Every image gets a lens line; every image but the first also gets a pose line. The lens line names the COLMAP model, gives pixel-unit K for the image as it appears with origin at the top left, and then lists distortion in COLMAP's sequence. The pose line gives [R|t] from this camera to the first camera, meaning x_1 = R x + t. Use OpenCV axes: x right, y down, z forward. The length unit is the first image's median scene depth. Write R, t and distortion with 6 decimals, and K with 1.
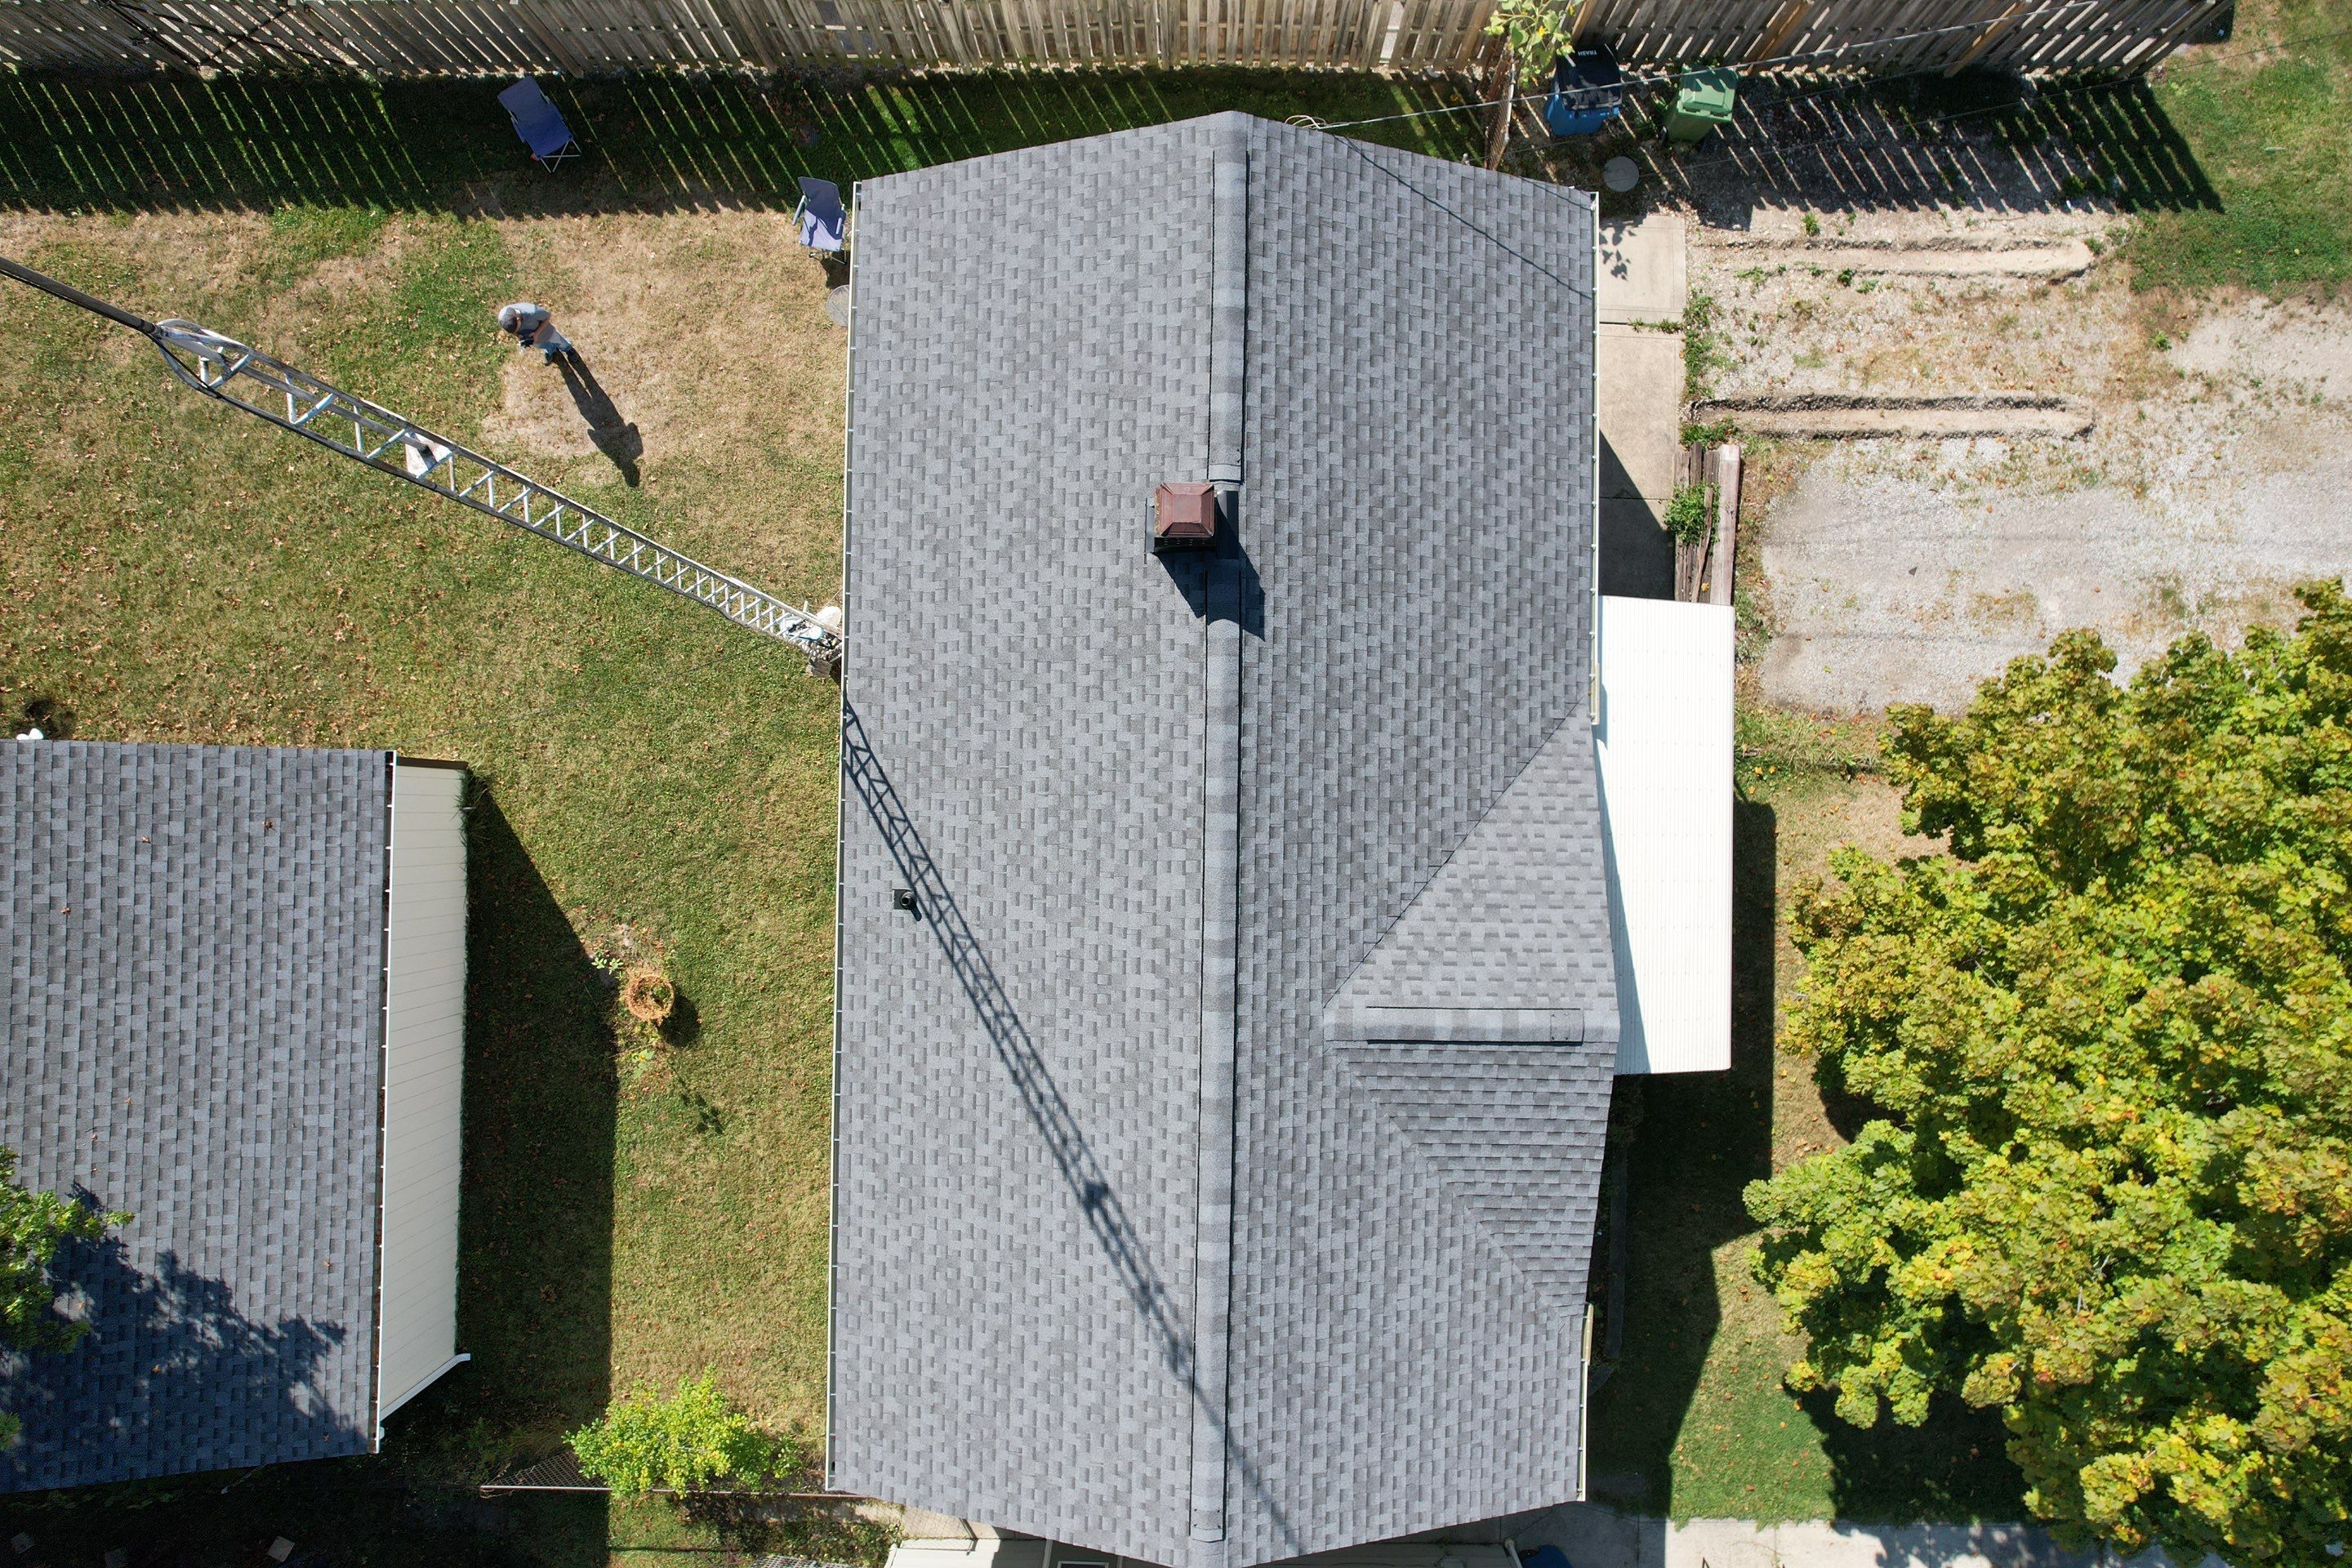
lens RADIAL K [[1505.1, 0, 1174.8], [0, 1505.1, 789.3], [0, 0, 1]] dist [-0.076088, 0.066071]
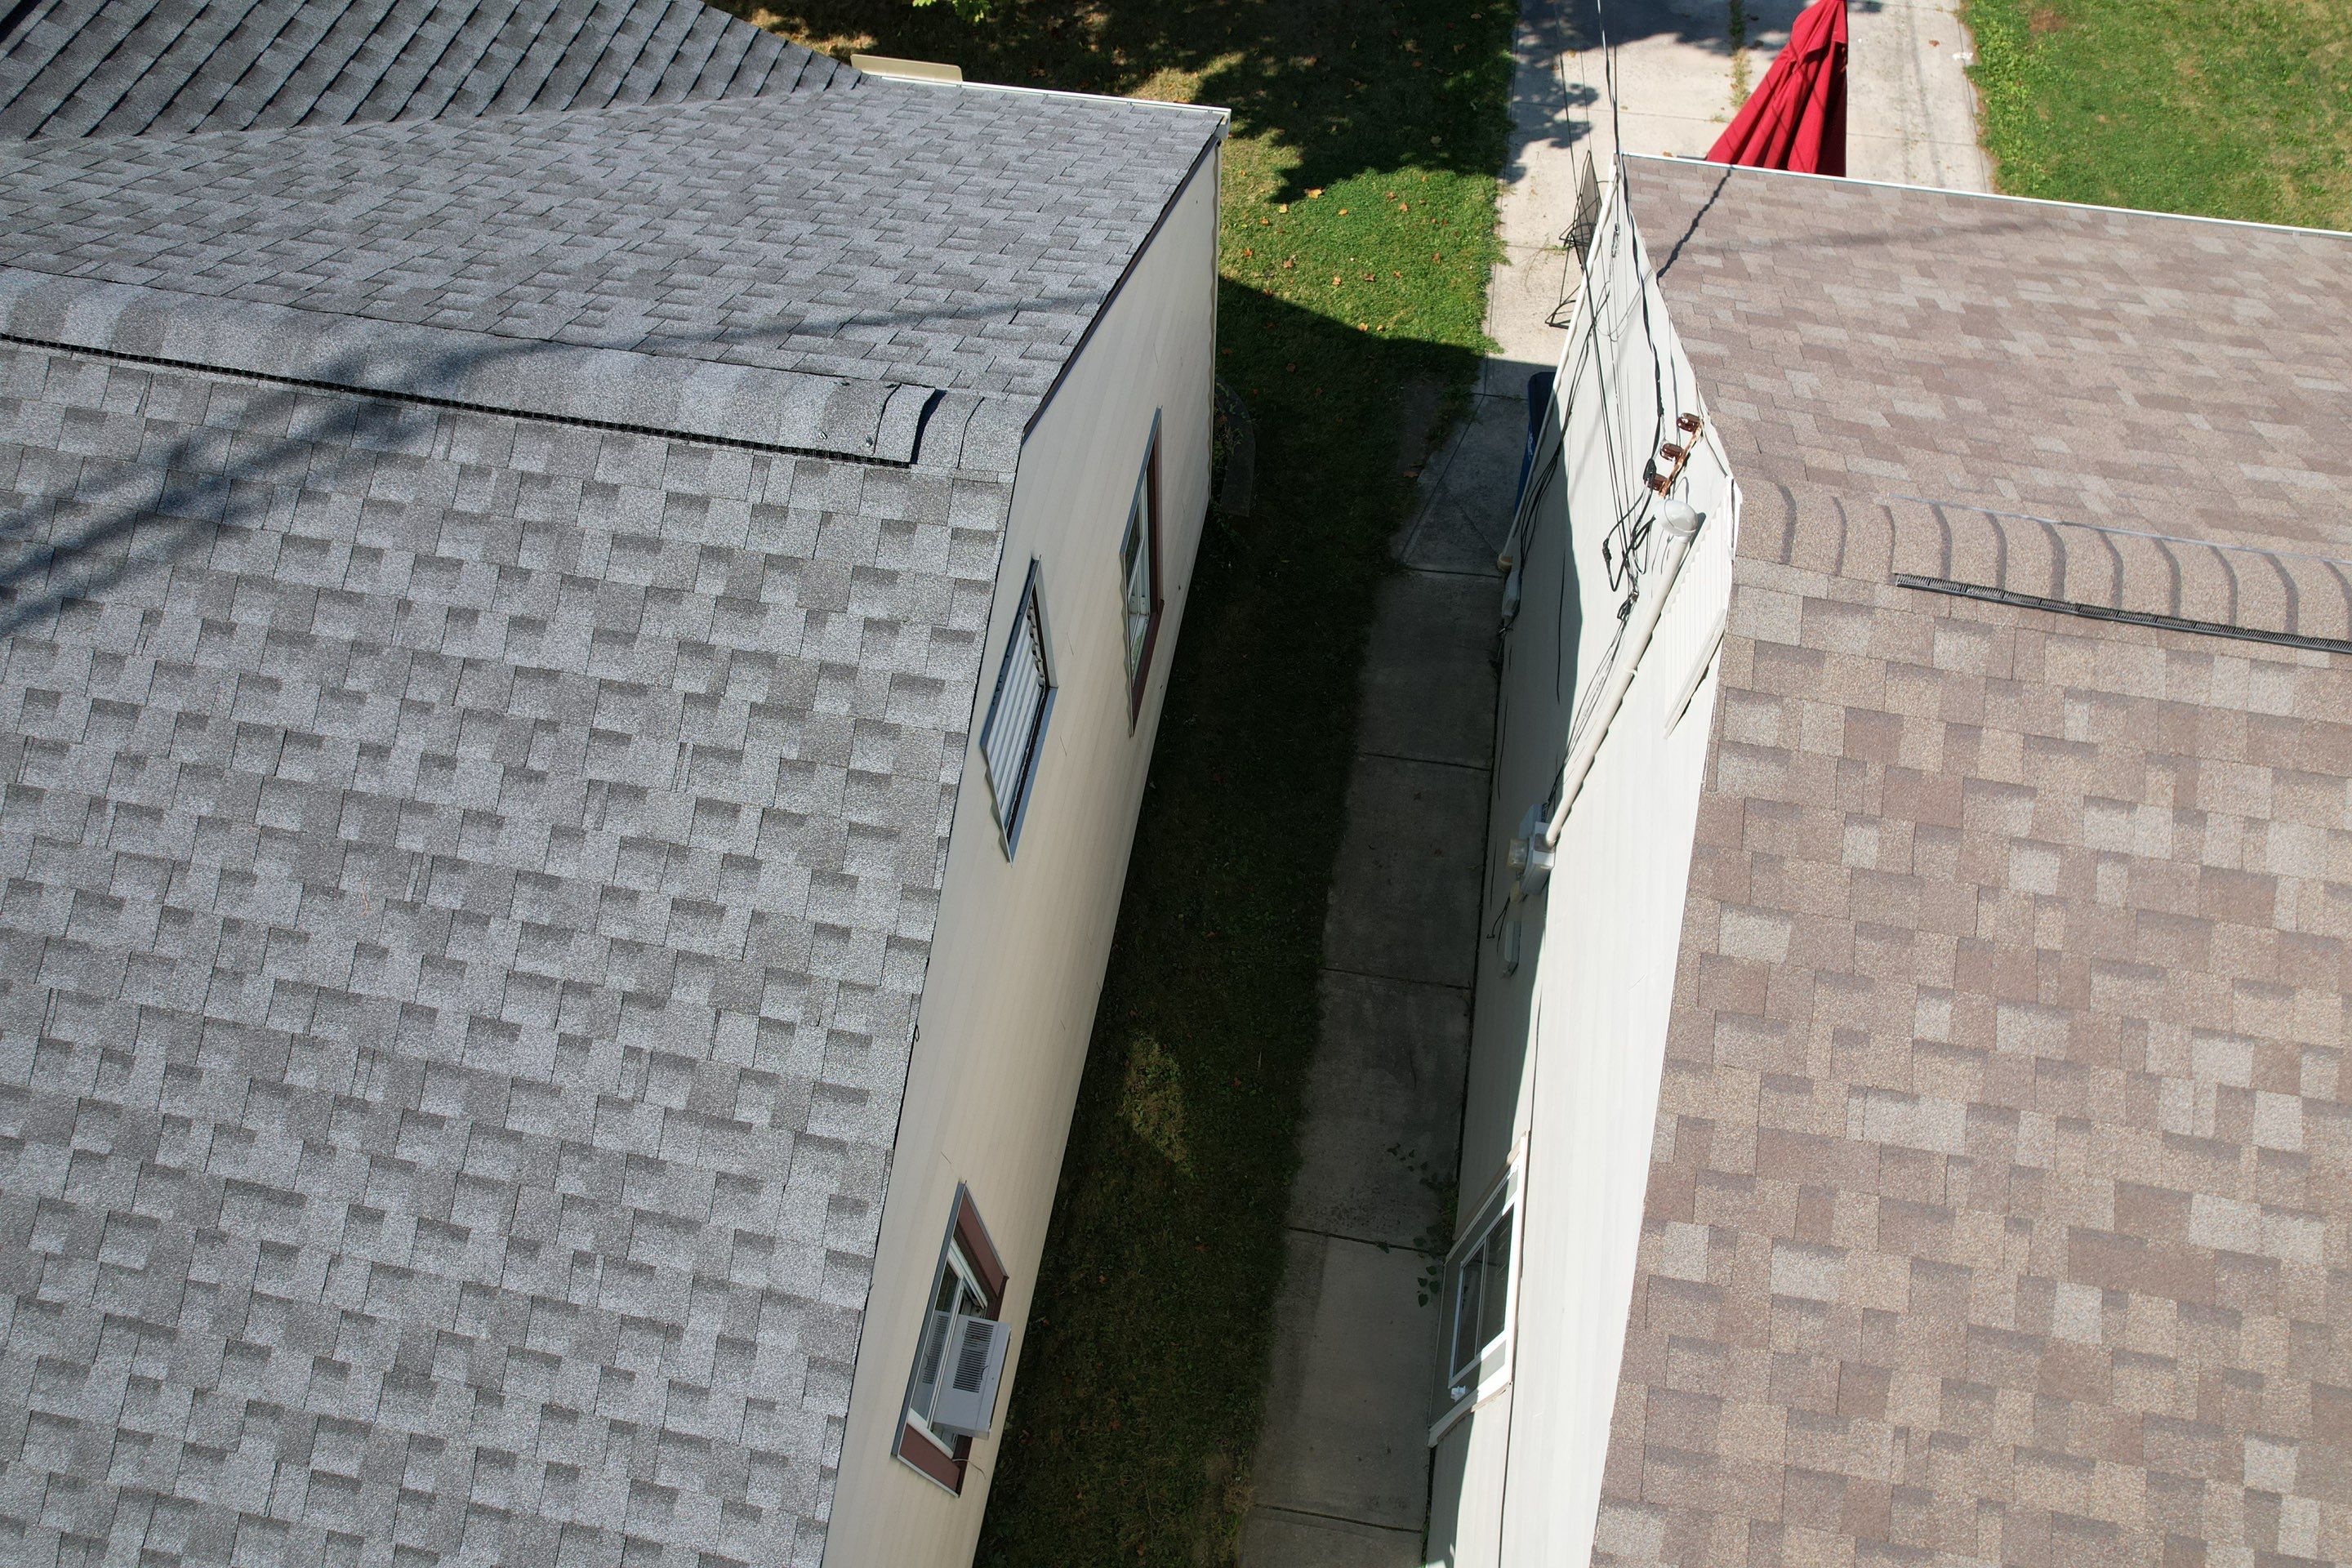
lens RADIAL K [[1505.1, 0, 1170.9], [0, 1505.1, 779.1], [0, 0, 1]] dist [-0.076088, 0.066071]
pose [[0.159009, -0.850241, 0.501803, -0.170715], [0.987172, 0.144349, -0.068229, 0.509706], [-0.014424, 0.506215, 0.862287, 0.653699]]
